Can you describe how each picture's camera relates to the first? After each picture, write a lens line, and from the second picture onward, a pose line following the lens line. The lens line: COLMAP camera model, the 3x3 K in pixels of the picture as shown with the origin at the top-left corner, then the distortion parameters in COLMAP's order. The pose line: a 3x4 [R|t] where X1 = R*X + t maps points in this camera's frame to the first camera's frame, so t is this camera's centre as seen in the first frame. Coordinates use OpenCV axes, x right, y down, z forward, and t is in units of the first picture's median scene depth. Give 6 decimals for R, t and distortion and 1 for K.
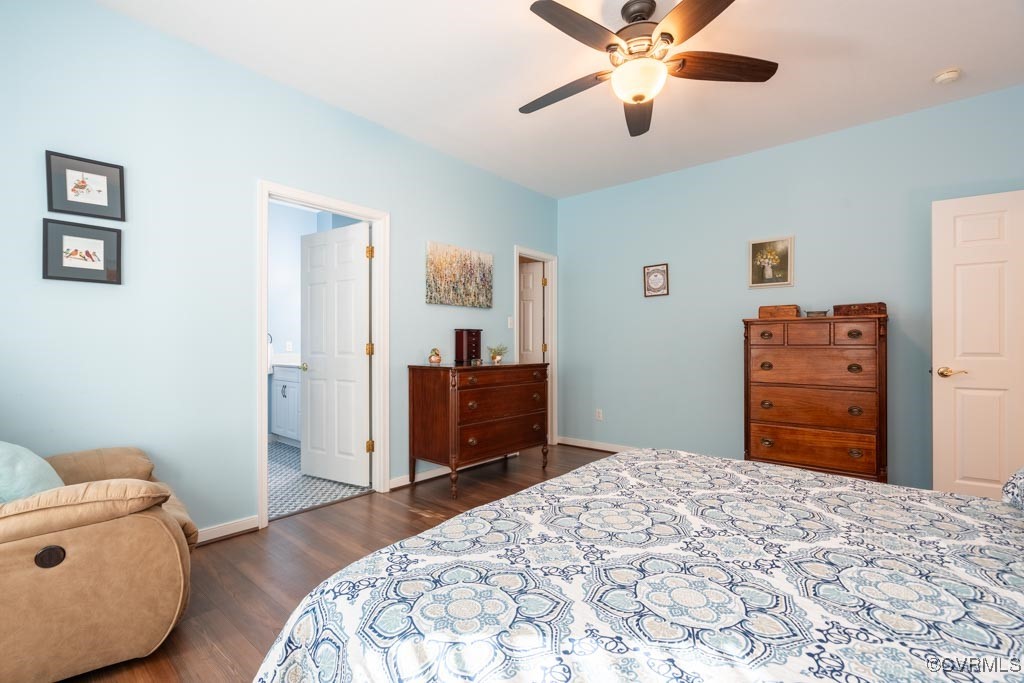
lens RADIAL K [[462.5, 0, 511.4], [0, 462.5, 344.8], [0, 0, 1]] dist [-0.004297, 0.001511]
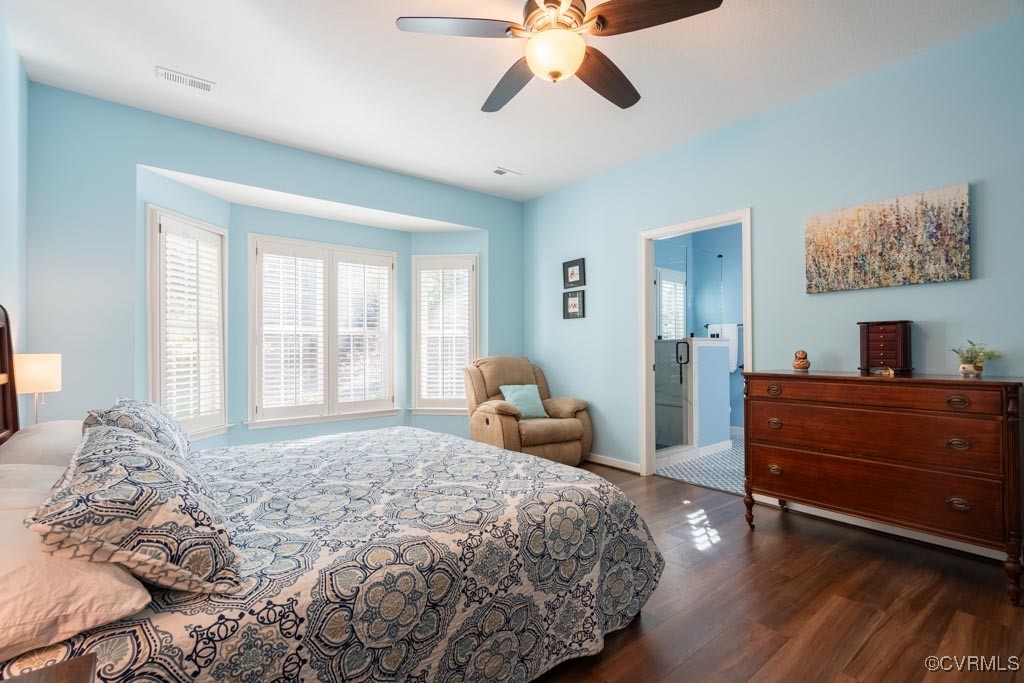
lens RADIAL K [[462.5, 0, 508.8], [0, 462.5, 342.9], [0, 0, 1]] dist [-0.004297, 0.001511]
pose [[-0.197916, -0.007962, -0.980187, 1.147461], [0.011534, 0.999879, -0.010451, -0.004883], [0.980151, -0.013374, -0.197800, 1.060941]]
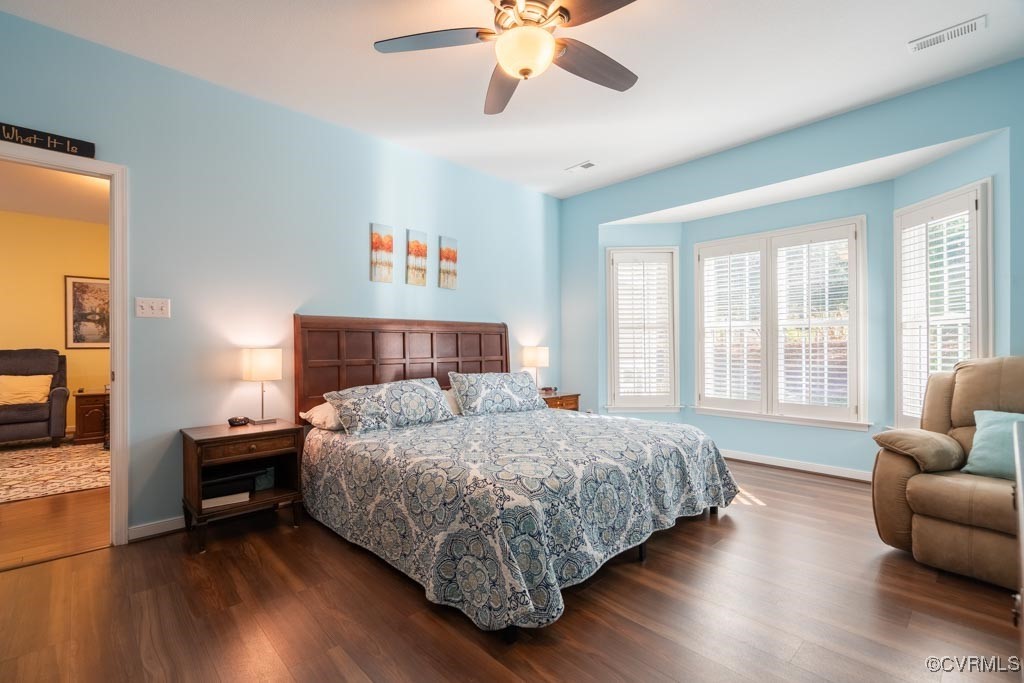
lens RADIAL K [[462.5, 0, 512.2], [0, 462.5, 344.1], [0, 0, 1]] dist [-0.004297, 0.001511]
pose [[-0.993359, 0.007417, 0.114818, -0.871758], [0.006354, 0.999933, -0.009628, 0.014392], [-0.114882, -0.008834, -0.993340, 2.743768]]
